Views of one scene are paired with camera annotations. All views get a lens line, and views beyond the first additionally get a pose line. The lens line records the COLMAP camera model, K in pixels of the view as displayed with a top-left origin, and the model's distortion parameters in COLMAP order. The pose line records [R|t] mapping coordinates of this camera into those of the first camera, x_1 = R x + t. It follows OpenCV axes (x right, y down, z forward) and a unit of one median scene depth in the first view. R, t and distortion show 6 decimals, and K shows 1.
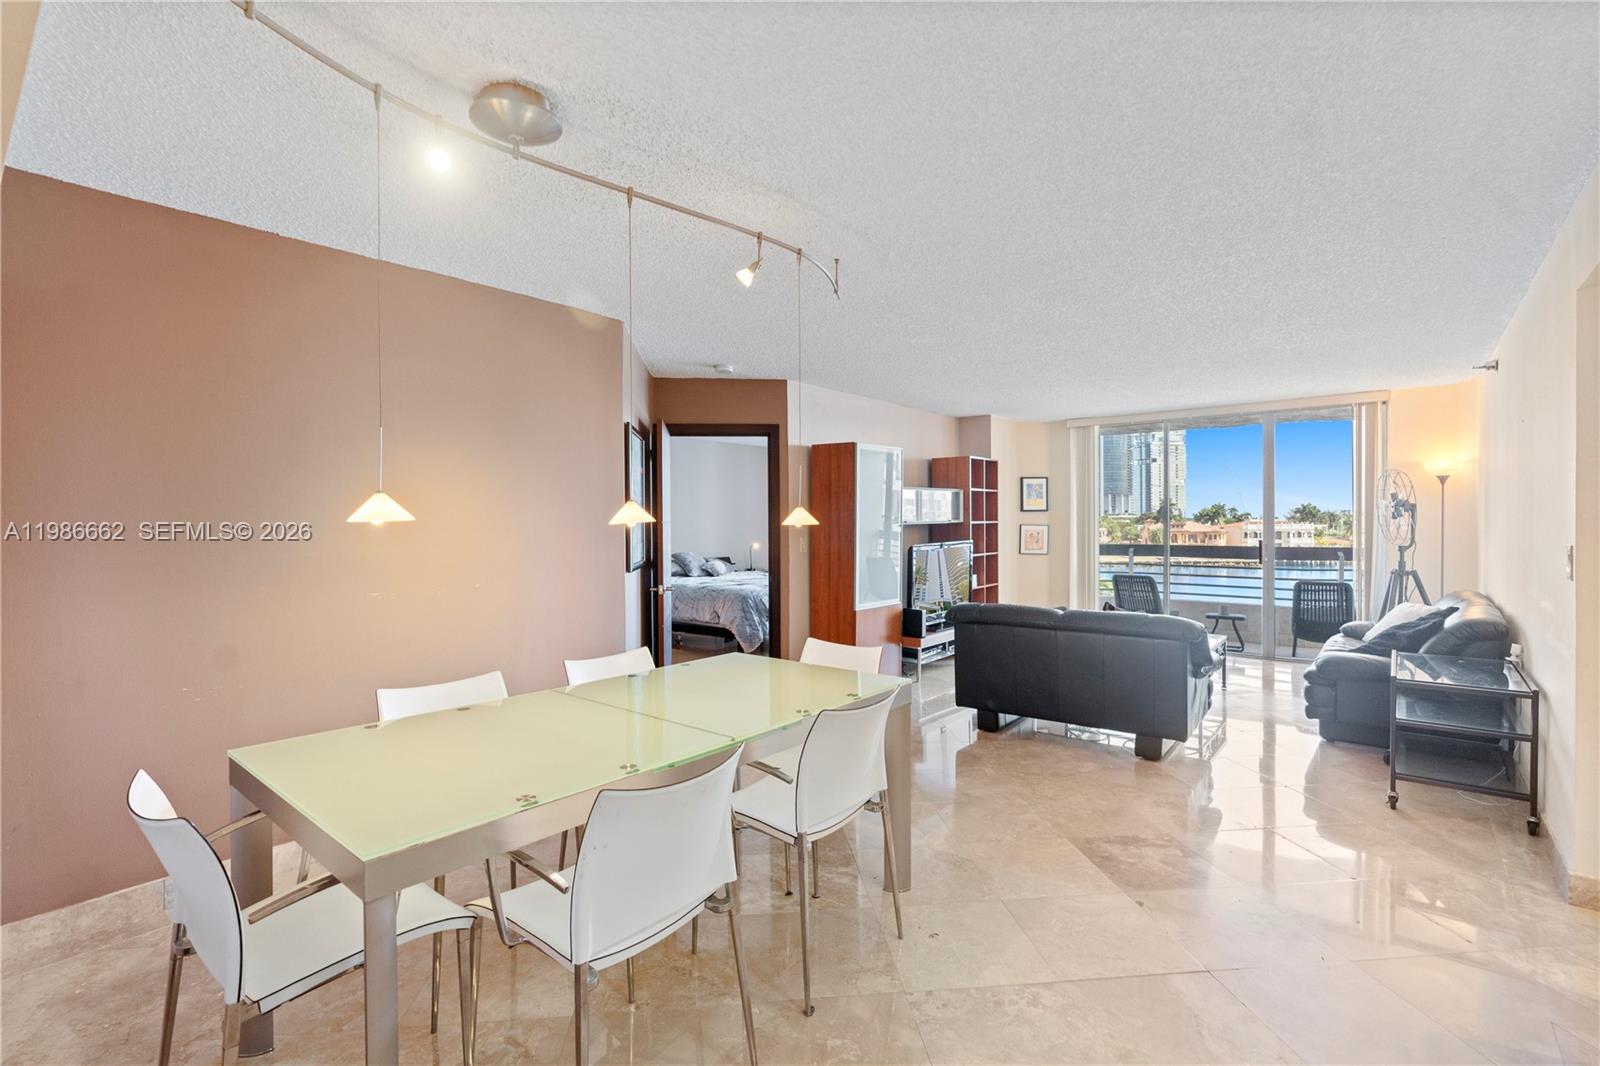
lens RADIAL K [[735.9, 0, 799.3], [0, 735.9, 528.3], [0, 0, 1]] dist [-0.009085, 0.004401]
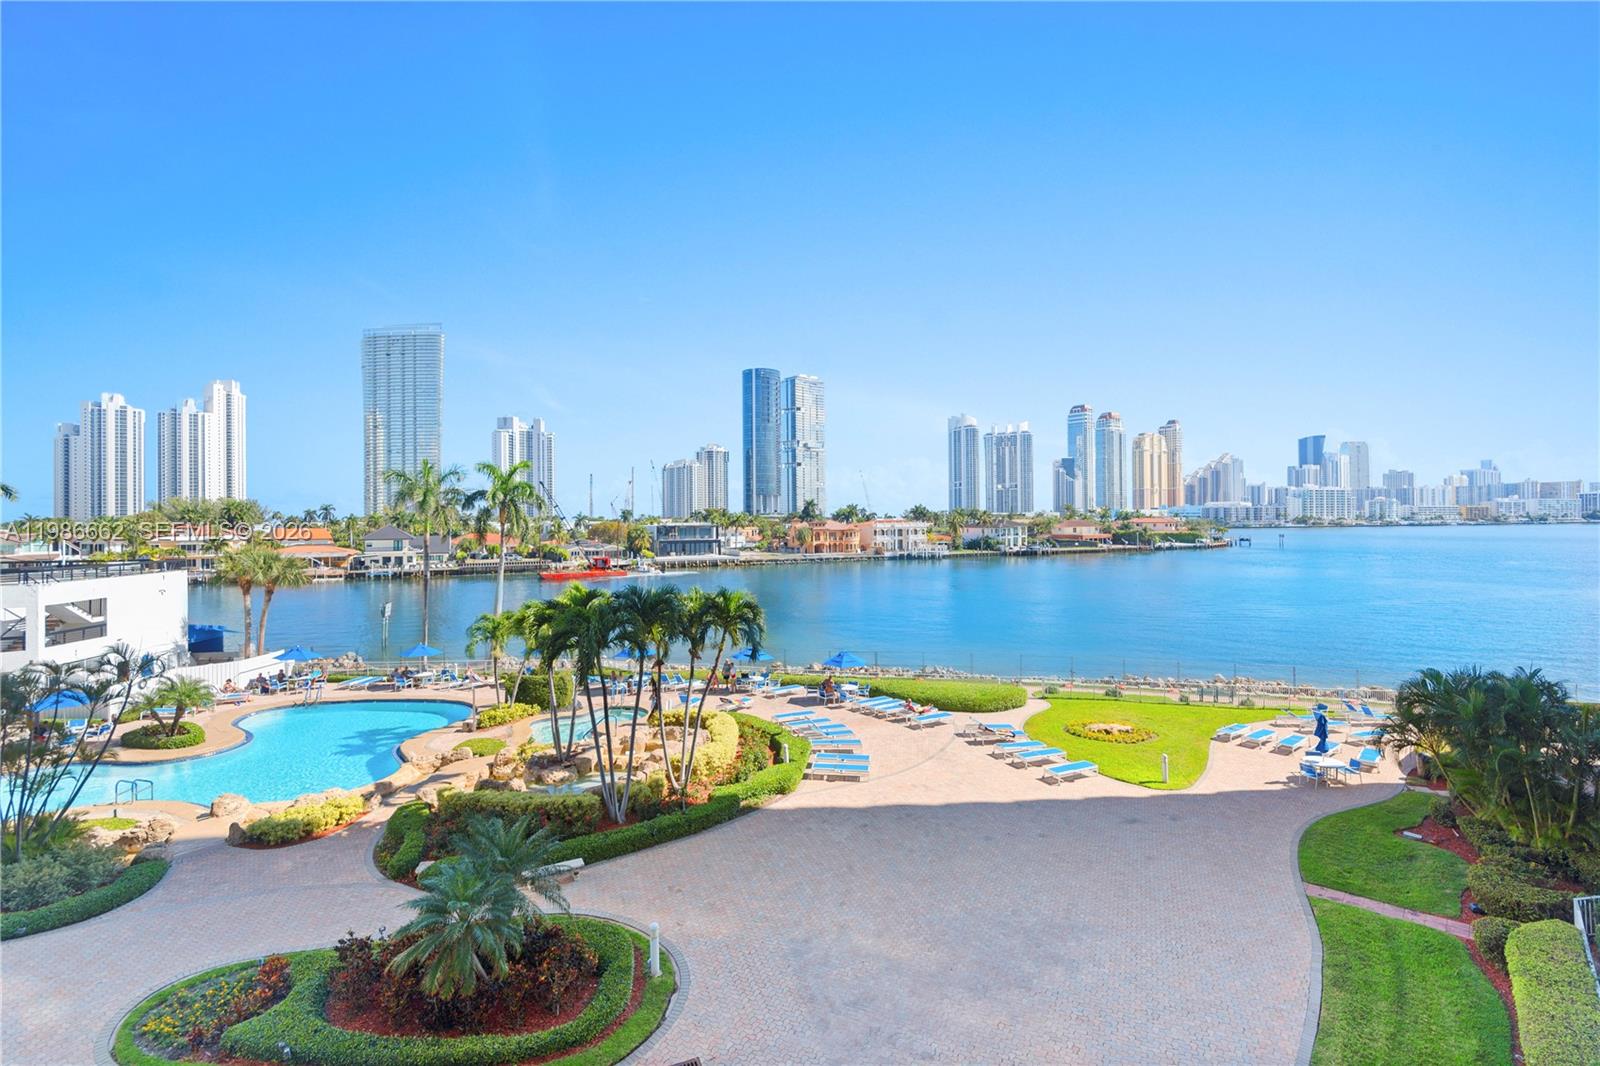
lens RADIAL K [[735.9, 0, 808.0], [0, 735.9, 524.8], [0, 0, 1]] dist [-0.009085, 0.004401]
pose [[0.894968, -0.004345, 0.446110, 0.546806], [0.006019, 0.999979, -0.002335, -0.008776], [-0.446090, 0.004775, 0.894975, 1.222505]]
